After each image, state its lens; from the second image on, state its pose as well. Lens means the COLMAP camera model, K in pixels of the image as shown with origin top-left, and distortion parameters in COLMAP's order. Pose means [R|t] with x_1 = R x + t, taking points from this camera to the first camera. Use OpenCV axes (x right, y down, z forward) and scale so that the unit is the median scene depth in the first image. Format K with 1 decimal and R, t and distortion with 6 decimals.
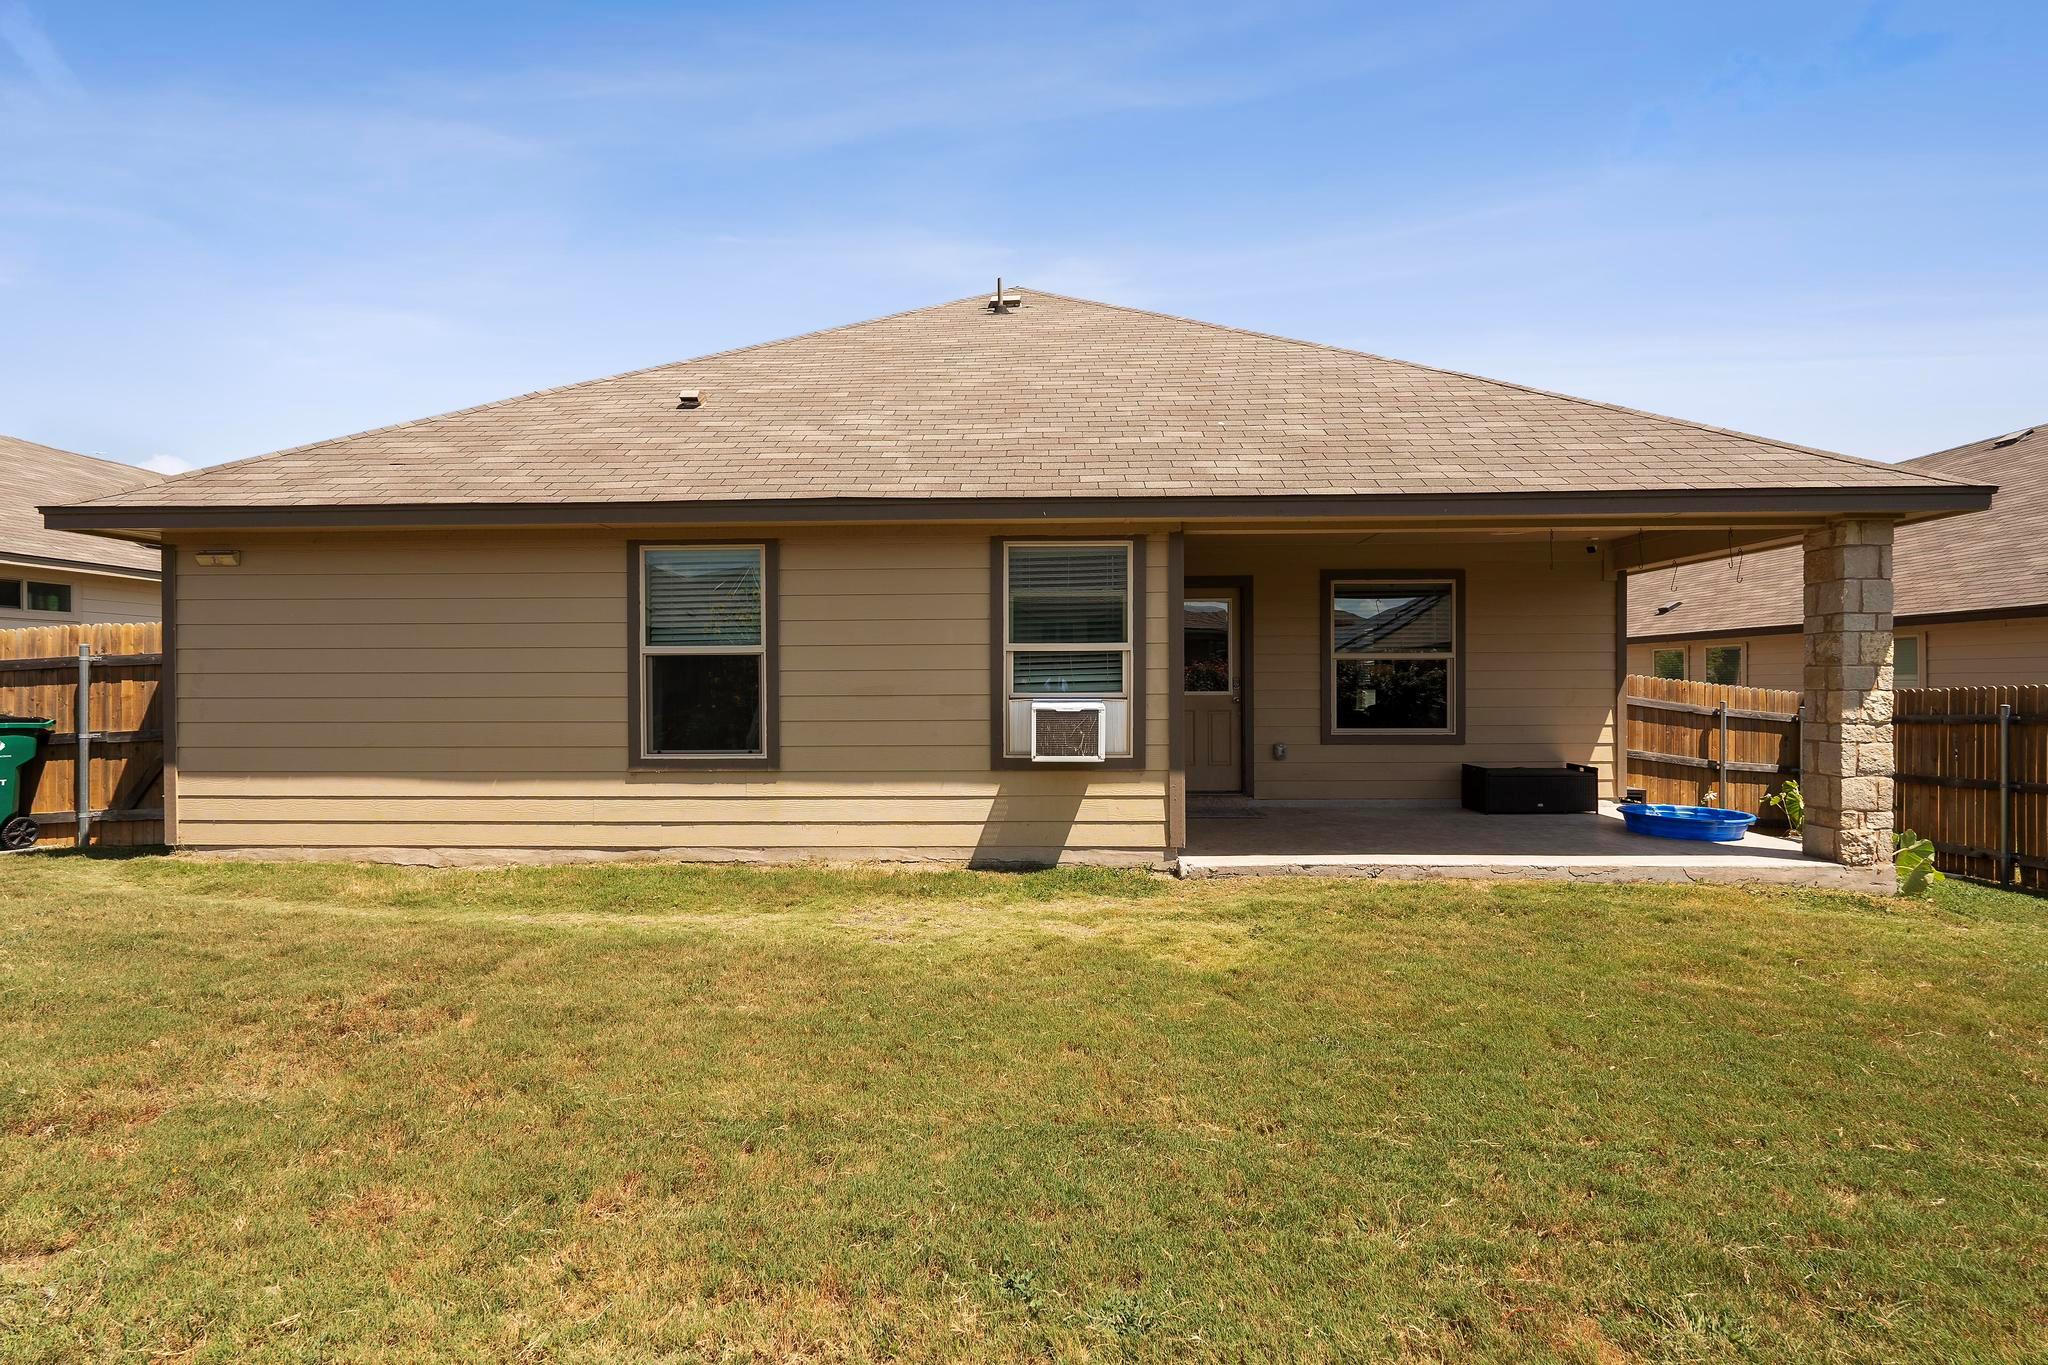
lens RADIAL K [[895.2, 0, 1024.6], [0, 895.2, 680.3], [0, 0, 1]] dist [-0.006946, 0.001575]
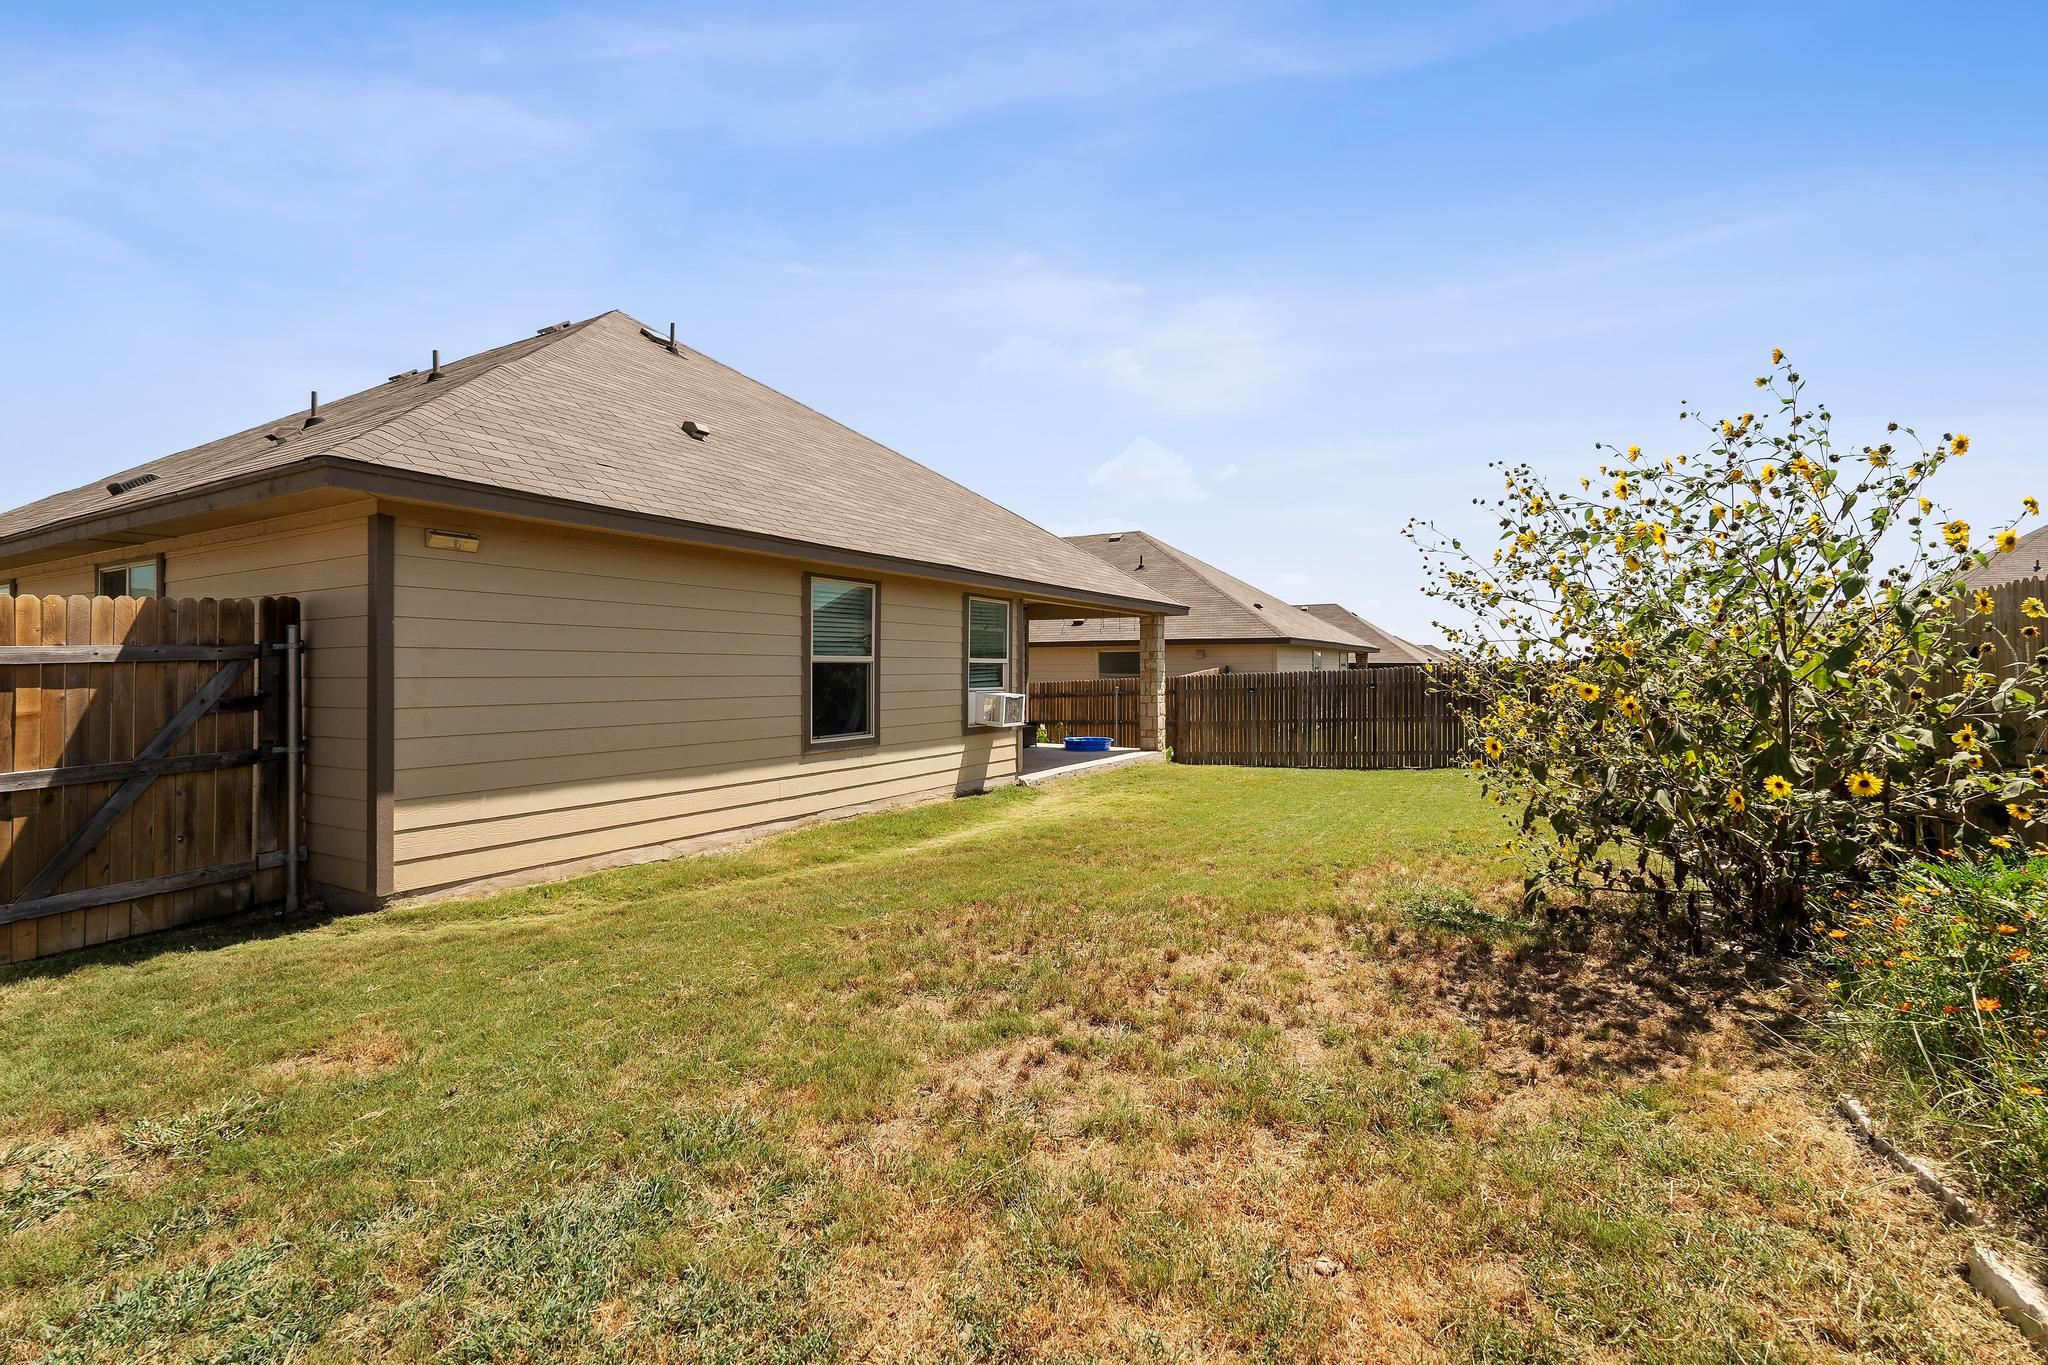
lens RADIAL K [[895.2, 0, 1018.2], [0, 895.2, 679.0], [0, 0, 1]] dist [-0.006946, 0.001575]
pose [[0.480275, -0.005368, 0.877102, -1.409602], [-0.002372, 0.999970, 0.007419, -0.014740], [-0.877115, -0.005644, 0.480247, 0.128931]]
